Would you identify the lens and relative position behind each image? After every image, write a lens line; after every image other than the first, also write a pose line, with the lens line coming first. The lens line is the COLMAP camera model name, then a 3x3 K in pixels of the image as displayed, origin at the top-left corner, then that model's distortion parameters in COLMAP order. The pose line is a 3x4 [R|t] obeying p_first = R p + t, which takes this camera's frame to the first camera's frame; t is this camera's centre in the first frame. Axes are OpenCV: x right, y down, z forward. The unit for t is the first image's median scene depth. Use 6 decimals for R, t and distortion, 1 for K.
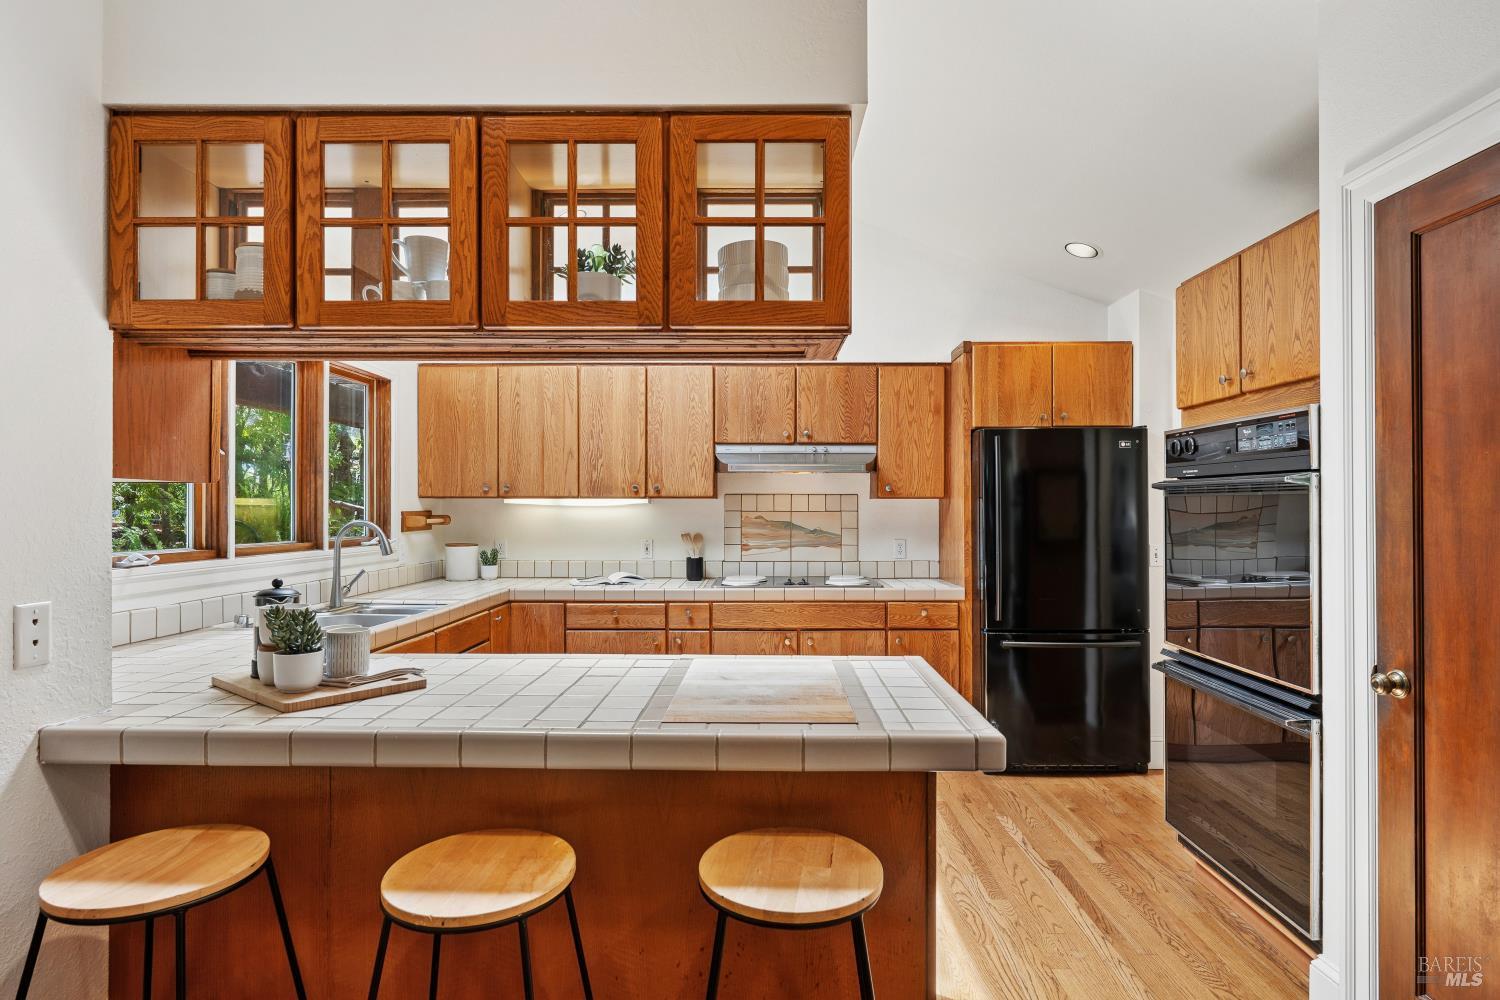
lens RADIAL K [[779.6, 0, 758.5], [0, 779.6, 508.4], [0, 0, 1]] dist [-0.000446, 0.000438]
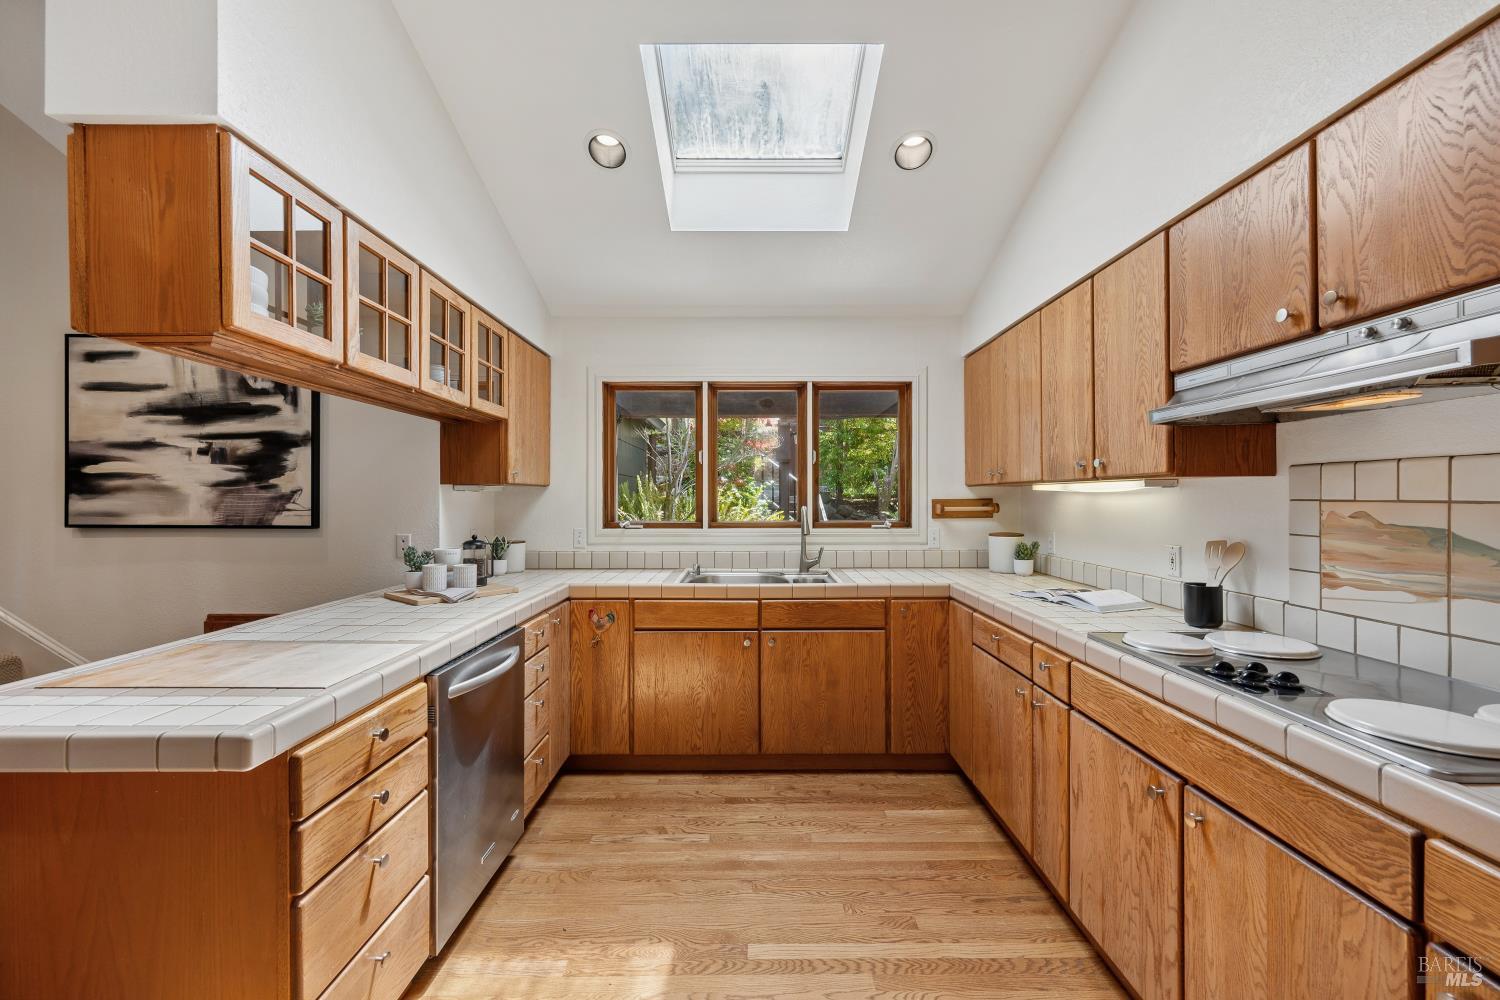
lens RADIAL K [[587.1, 0, 750.0], [0, 587.1, 500.0], [0, 0, 1]] dist [-0.001053, 0.000513]
pose [[0.008154, 0.003217, -0.999962, 0.345034], [0.002179, 0.999992, 0.003235, 0.001262], [0.999964, -0.002205, 0.008147, 0.709931]]
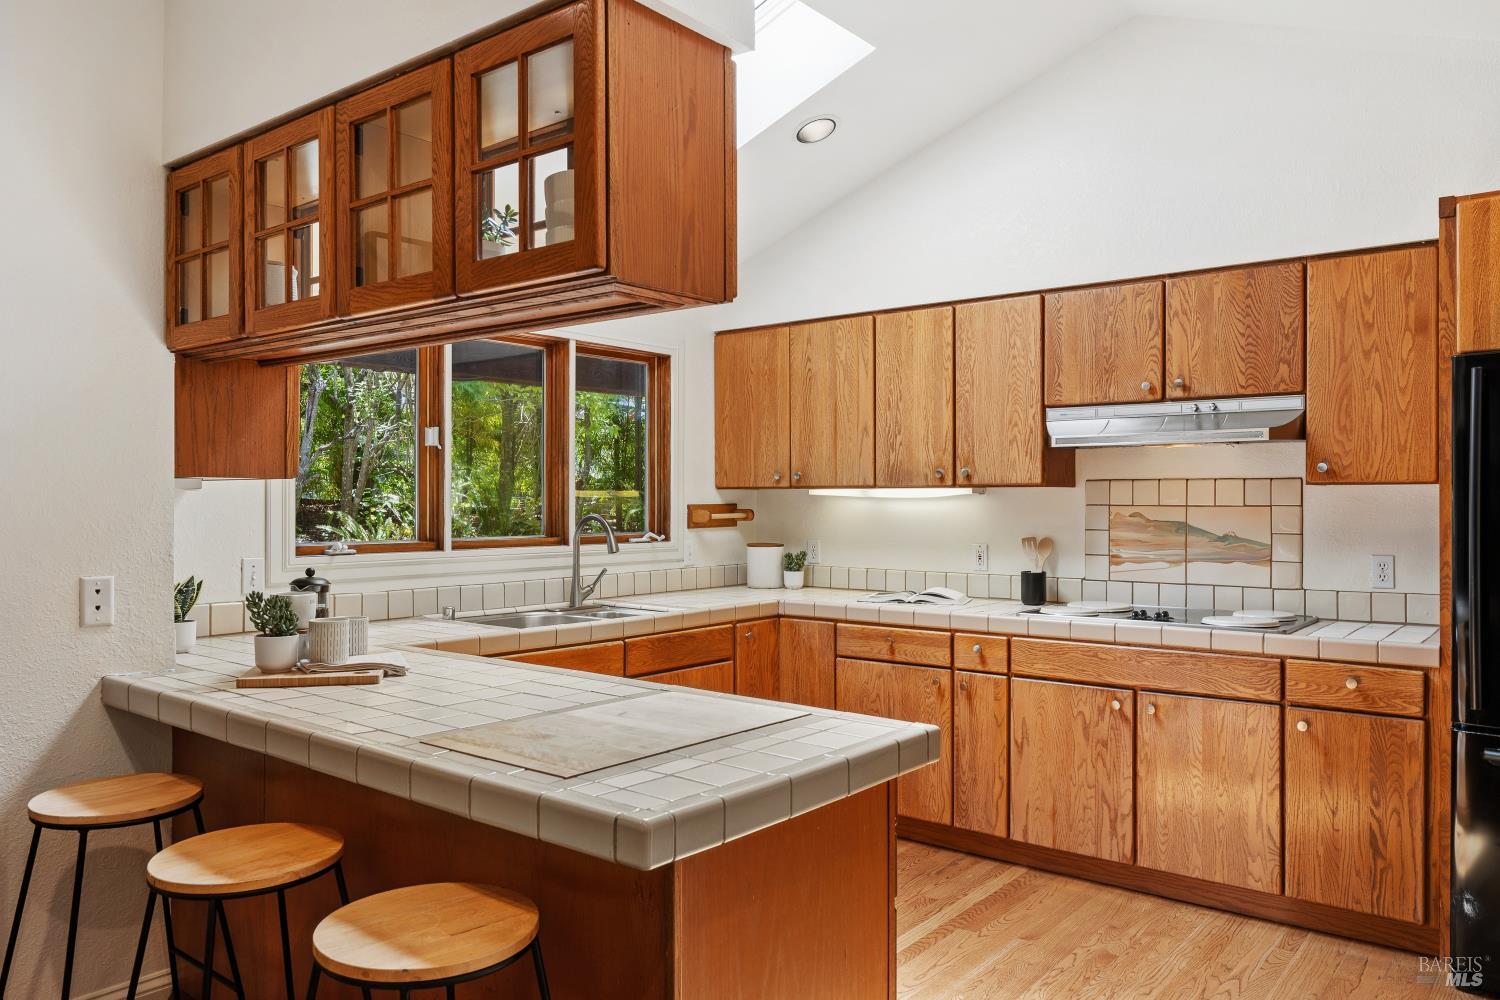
lens RADIAL K [[1076.0, 0, 749.6], [0, 1076.0, 509.9], [0, 0, 1]] dist [-0.000316, -0.001083]
pose [[0.784996, 0.005291, -0.619478, 0.329286], [0.000378, 0.999959, 0.009020, -0.001108], [0.619500, -0.007315, 0.784962, 0.093361]]
